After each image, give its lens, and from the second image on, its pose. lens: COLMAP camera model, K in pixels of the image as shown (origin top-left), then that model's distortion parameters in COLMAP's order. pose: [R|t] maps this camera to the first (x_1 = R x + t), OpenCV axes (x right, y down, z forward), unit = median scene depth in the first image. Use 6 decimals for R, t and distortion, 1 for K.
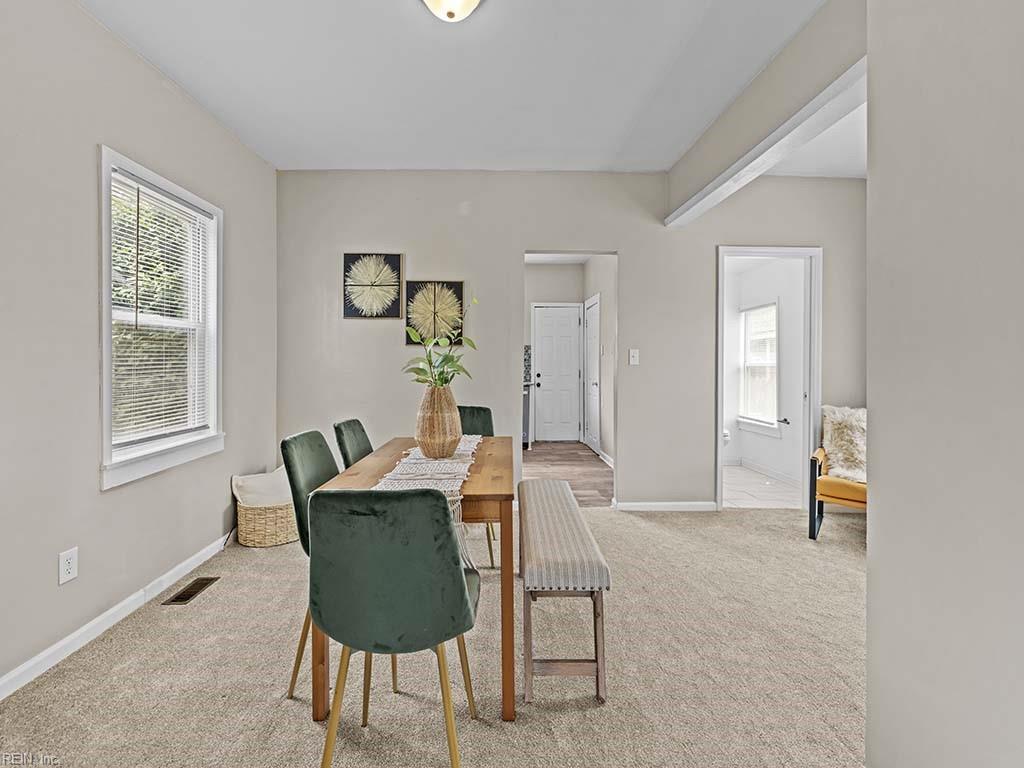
lens RADIAL K [[423.1, 0, 509.8], [0, 423.1, 364.3], [0, 0, 1]] dist [0.000298, 0.000030]
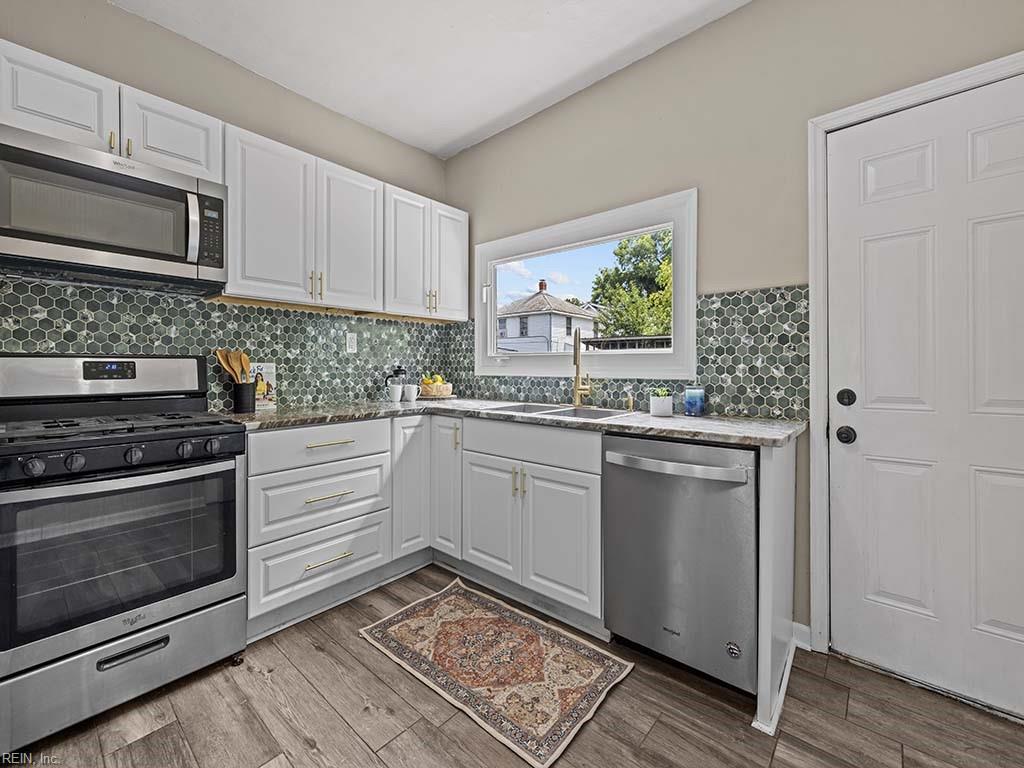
lens RADIAL K [[432.7, 0, 507.6], [0, 432.7, 367.4], [0, 0, 1]] dist [0.000656, 0.000164]
pose [[0.736231, -0.010691, -0.676645, 0.205741], [0.013348, 0.999910, -0.001275, 0.012883], [0.676598, -0.008093, 0.736308, 1.465883]]
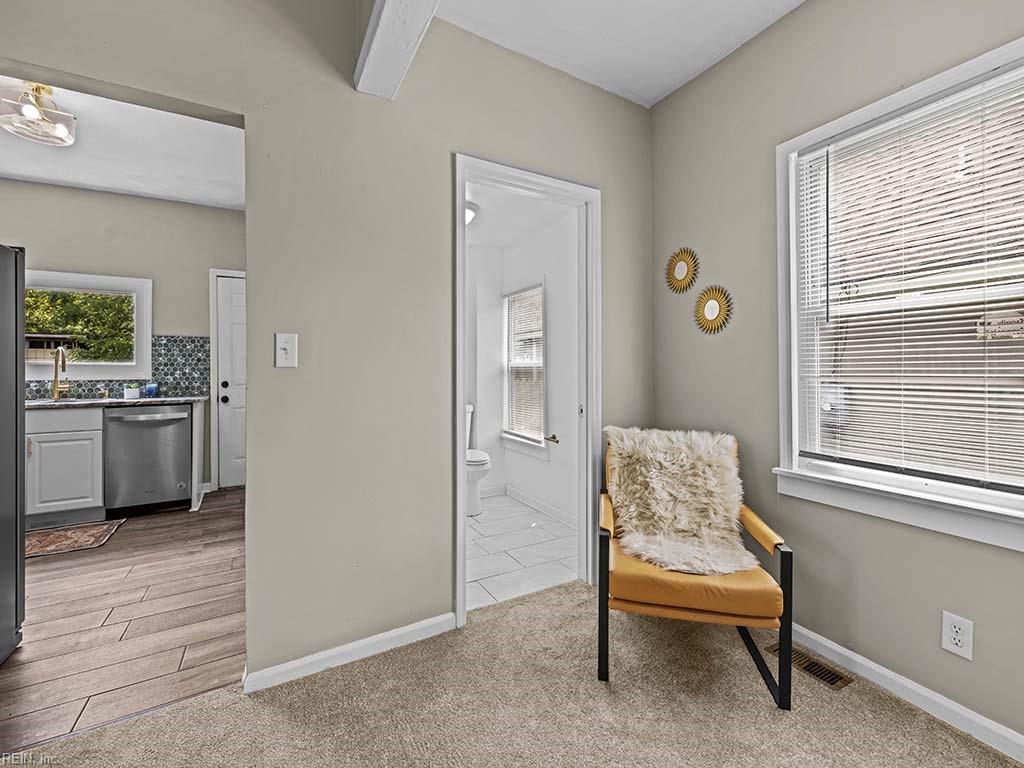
lens RADIAL K [[432.7, 0, 507.6], [0, 432.7, 367.4], [0, 0, 1]] dist [0.000656, 0.000164]
pose [[0.884958, -0.011287, 0.465534, 0.308099], [0.009242, 0.999935, 0.006675, 0.000750], [-0.465579, -0.001605, 0.885005, 0.497771]]
